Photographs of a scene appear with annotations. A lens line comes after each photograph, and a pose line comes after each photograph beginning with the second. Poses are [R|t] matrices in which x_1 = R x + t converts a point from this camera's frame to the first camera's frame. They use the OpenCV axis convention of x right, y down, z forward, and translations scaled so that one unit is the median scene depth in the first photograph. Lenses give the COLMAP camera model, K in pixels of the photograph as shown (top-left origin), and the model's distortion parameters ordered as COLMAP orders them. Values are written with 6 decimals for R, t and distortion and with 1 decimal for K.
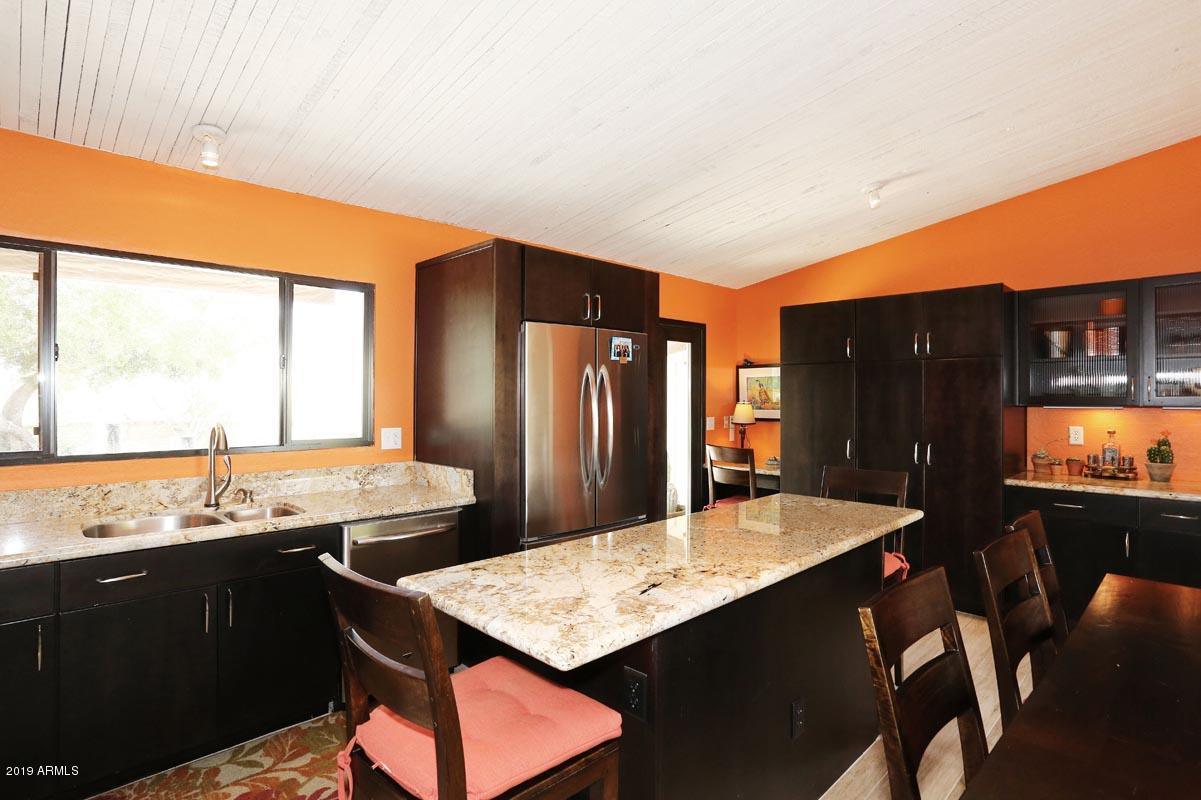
lens RADIAL K [[617.0, 0, 604.6], [0, 617.0, 400.9], [0, 0, 1]] dist [-0.004078, 0.000492]
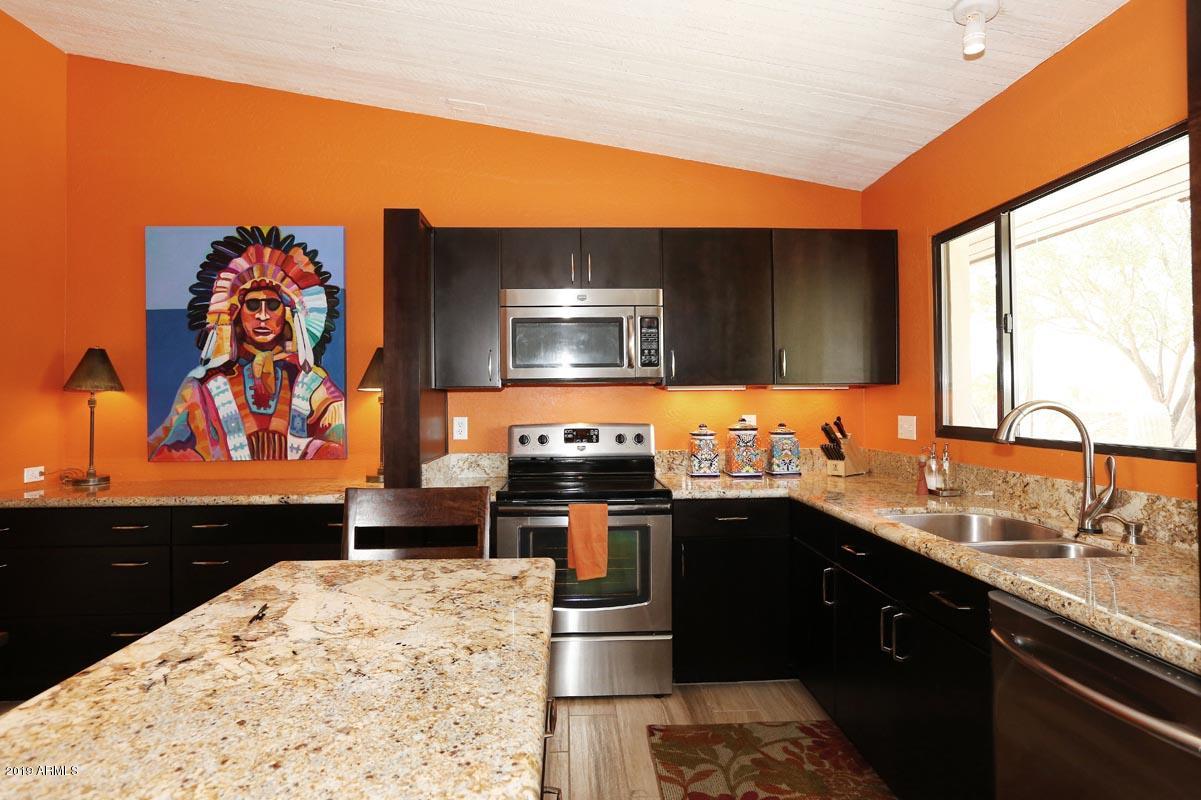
lens RADIAL K [[679.5, 0, 600.0], [0, 679.5, 397.9], [0, 0, 1]] dist [0.004782, 0.001973]
pose [[-0.693094, -0.002928, -0.720841, 0.158898], [0.003640, 0.999965, -0.007562, 0.023941], [0.720838, -0.007865, -0.693059, 0.781116]]
